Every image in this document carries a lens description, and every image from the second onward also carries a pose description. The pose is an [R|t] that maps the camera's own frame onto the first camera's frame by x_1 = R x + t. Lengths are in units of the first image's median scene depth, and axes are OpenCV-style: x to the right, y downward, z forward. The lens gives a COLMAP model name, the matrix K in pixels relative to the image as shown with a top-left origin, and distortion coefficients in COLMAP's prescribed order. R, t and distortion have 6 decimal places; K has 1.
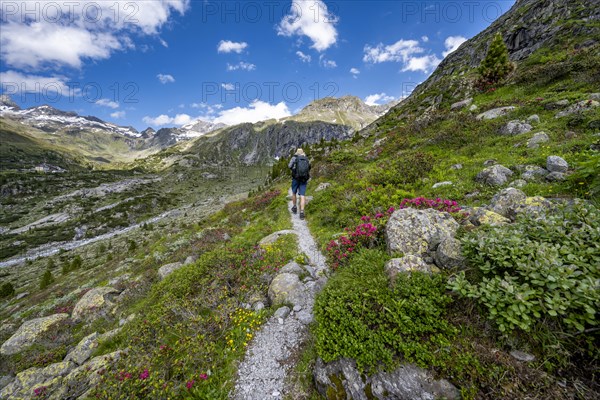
lens RADIAL K [[236.7, 0, 300.5], [0, 236.7, 200.0], [0, 0, 1]] dist [0.000626, 0.000128]
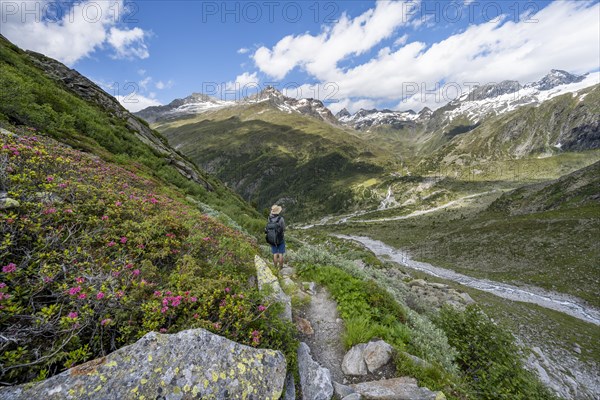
lens RADIAL K [[236.7, 0, 300.5], [0, 236.7, 200.0], [0, 0, 1]] dist [0.000626, 0.000128]
pose [[0.525719, 0.112862, -0.843138, 0.203263], [0.013711, 0.989906, 0.141058, -0.105860], [0.850548, -0.085717, 0.518865, -0.486780]]
